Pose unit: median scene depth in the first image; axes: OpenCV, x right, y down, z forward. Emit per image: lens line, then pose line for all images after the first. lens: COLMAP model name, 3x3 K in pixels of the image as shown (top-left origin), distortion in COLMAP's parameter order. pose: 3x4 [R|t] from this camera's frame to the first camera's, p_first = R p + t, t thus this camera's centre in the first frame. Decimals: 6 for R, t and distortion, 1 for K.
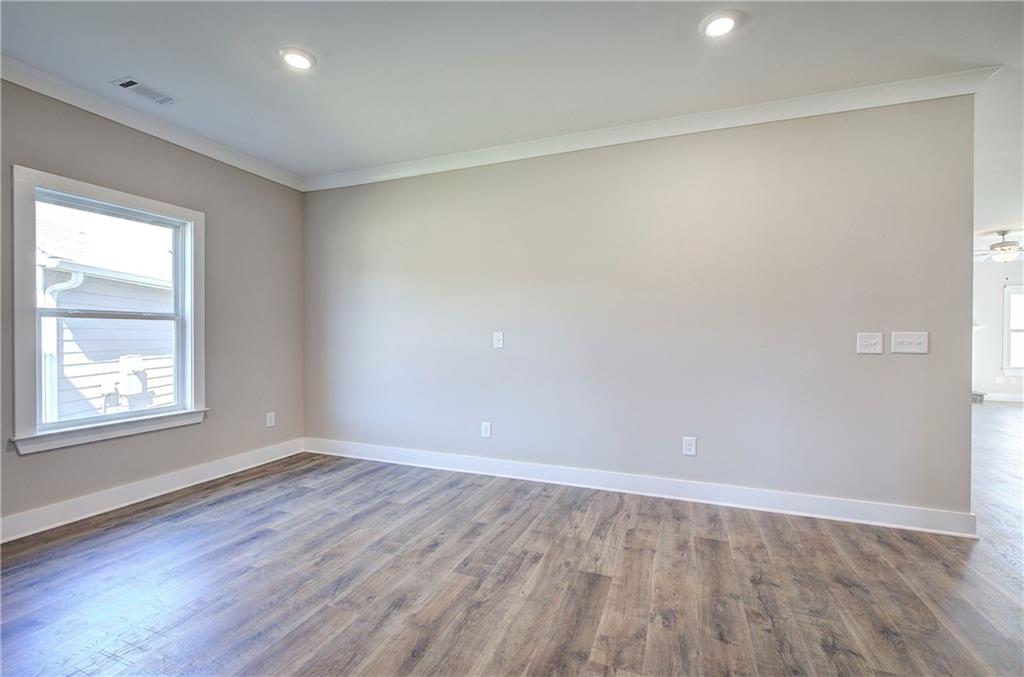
lens RADIAL K [[434.7, 0, 512.0], [0, 434.7, 338.5], [0, 0, 1]] dist [-0.001113, 0.000022]
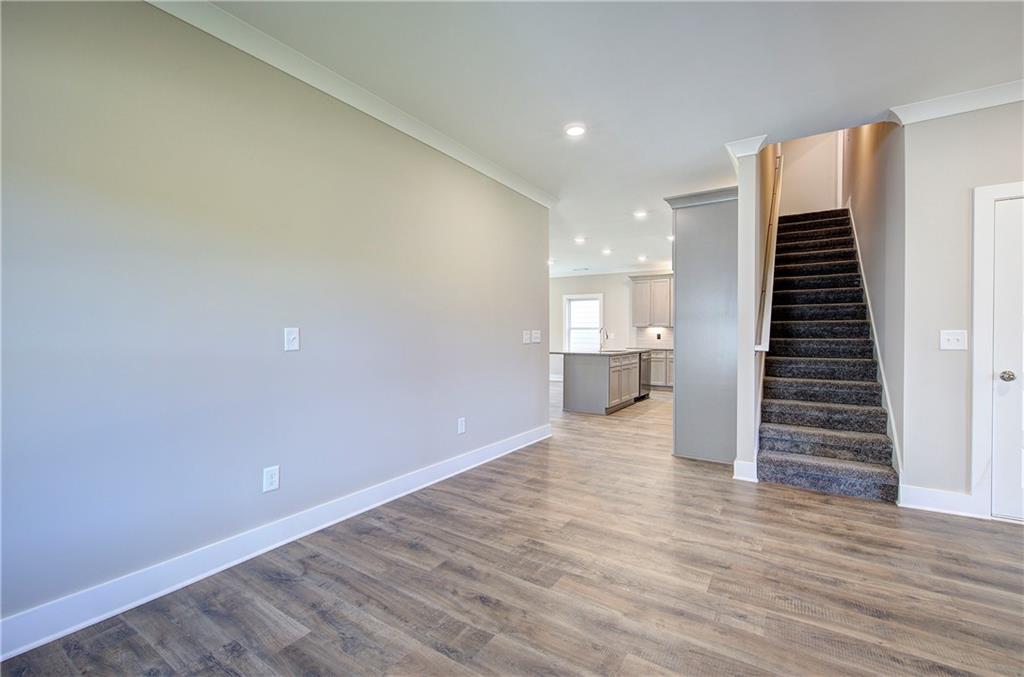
lens RADIAL K [[434.7, 0, 512.0], [0, 434.7, 338.5], [0, 0, 1]] dist [-0.001113, 0.000022]
pose [[0.206201, -0.008064, 0.978476, -0.790710], [0.008748, 0.999941, 0.006397, 0.002204], [-0.978471, 0.007241, 0.206260, 0.670587]]
